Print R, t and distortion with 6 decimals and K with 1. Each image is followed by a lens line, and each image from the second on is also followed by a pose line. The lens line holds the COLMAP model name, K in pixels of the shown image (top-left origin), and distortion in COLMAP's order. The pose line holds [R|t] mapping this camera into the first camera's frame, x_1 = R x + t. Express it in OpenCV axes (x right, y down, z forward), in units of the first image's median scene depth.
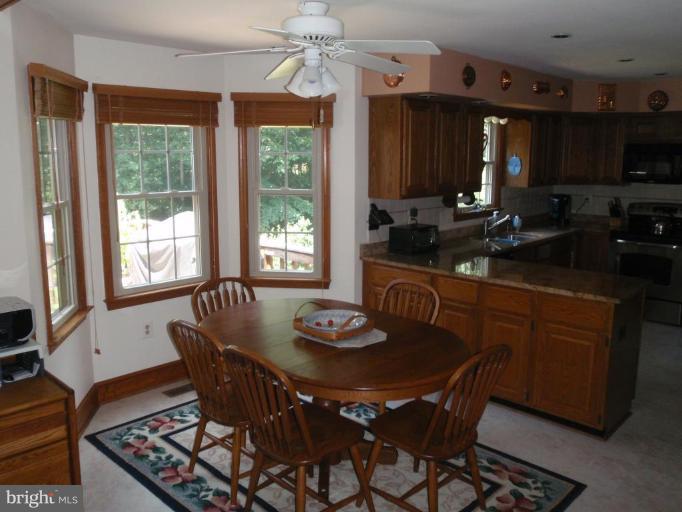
lens RADIAL K [[574.4, 0, 338.8], [0, 574.4, 257.1], [0, 0, 1]] dist [-0.074405, 0.015305]
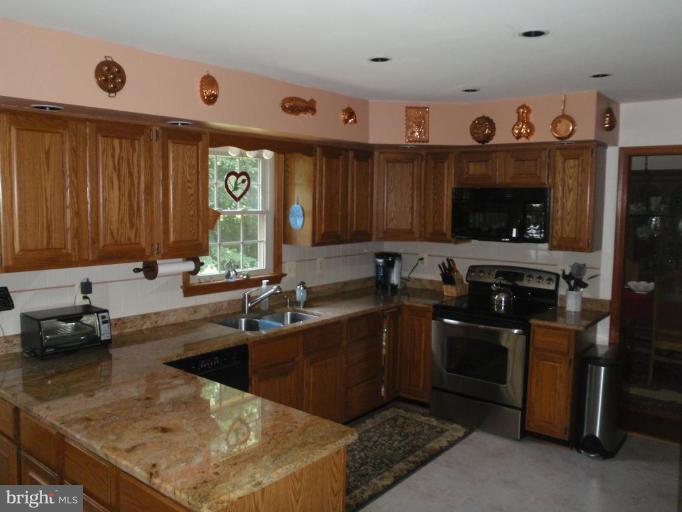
lens RADIAL K [[574.4, 0, 342.4], [0, 574.4, 251.7], [0, 0, 1]] dist [-0.074405, 0.015305]
pose [[0.996120, 0.007007, 0.087728, 0.307173], [0.000609, 0.996253, -0.086486, -0.052667], [-0.088006, 0.086203, 0.992383, 0.272181]]
